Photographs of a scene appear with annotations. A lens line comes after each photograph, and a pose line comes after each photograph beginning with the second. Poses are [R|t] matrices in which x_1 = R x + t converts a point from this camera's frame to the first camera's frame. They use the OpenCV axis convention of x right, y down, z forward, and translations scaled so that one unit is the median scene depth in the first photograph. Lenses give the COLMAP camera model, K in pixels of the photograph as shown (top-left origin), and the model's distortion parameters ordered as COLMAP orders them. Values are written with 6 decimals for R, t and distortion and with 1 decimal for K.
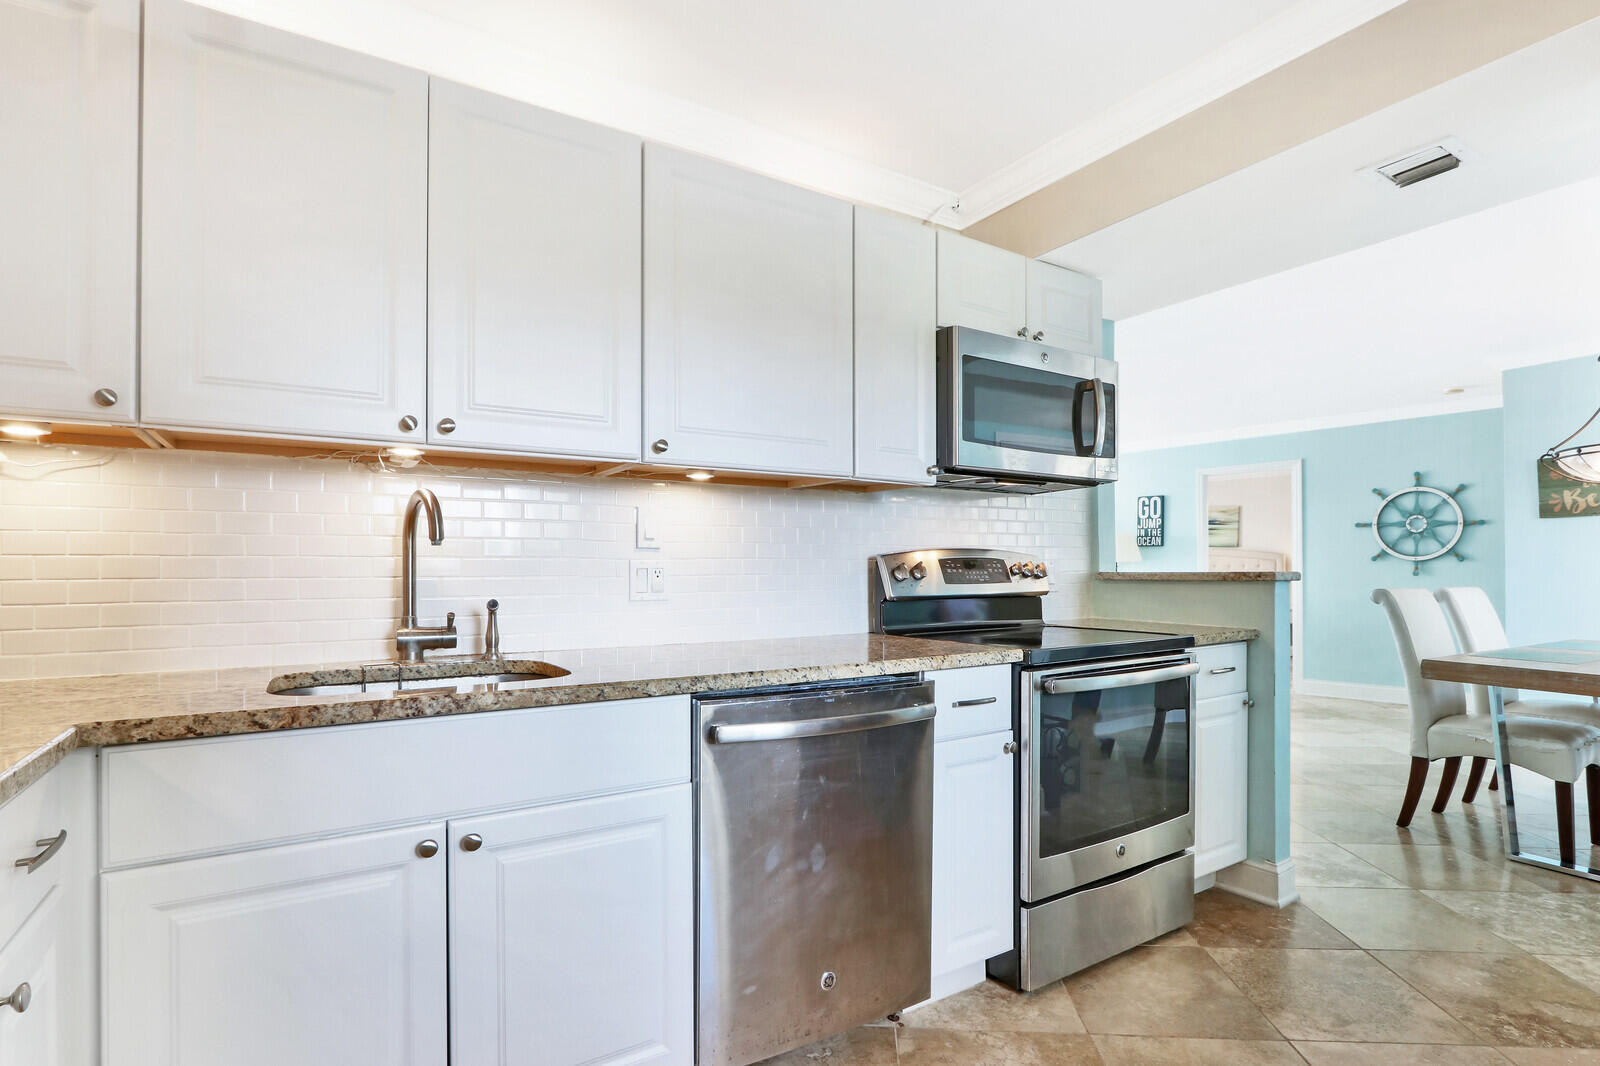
lens RADIAL K [[792.5, 0, 800.5], [0, 792.5, 553.2], [0, 0, 1]] dist [-0.000063, 0.000550]
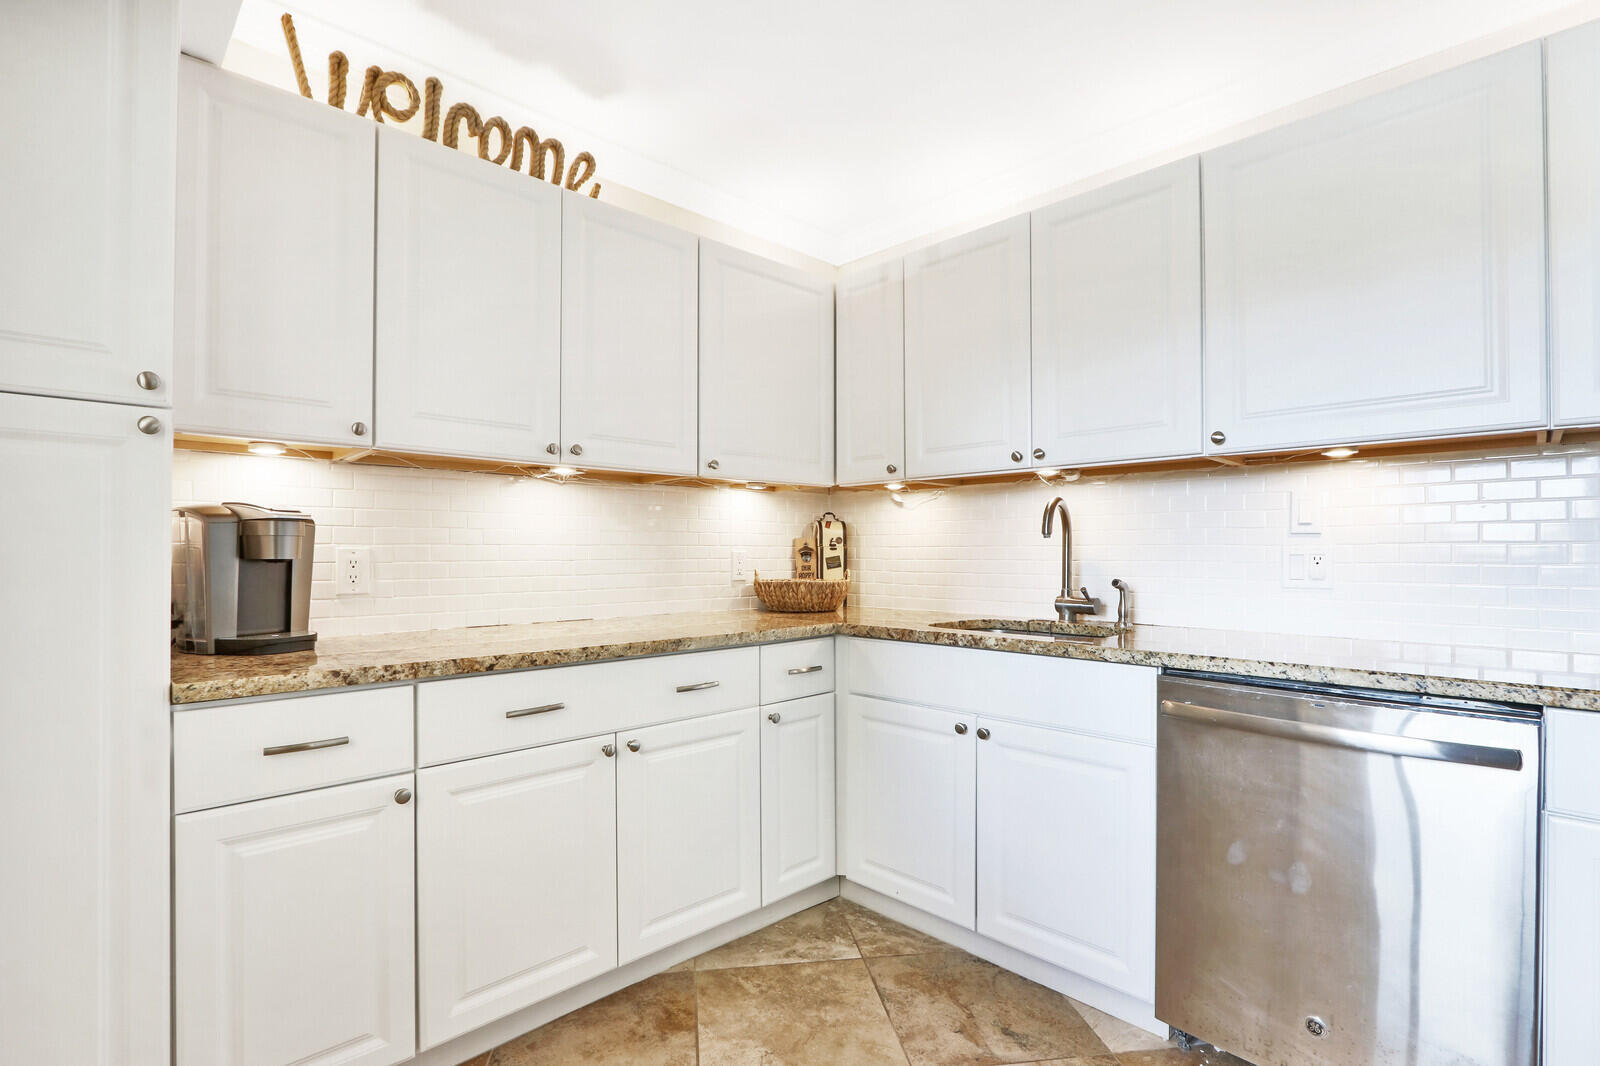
lens RADIAL K [[792.5, 0, 800.5], [0, 792.5, 553.2], [0, 0, 1]] dist [-0.000063, 0.000550]
pose [[0.228071, 0.001922, -0.973643, 0.807925], [0.018301, 0.999813, 0.006261, 0.000269], [0.973472, -0.019246, 0.227993, 0.252724]]
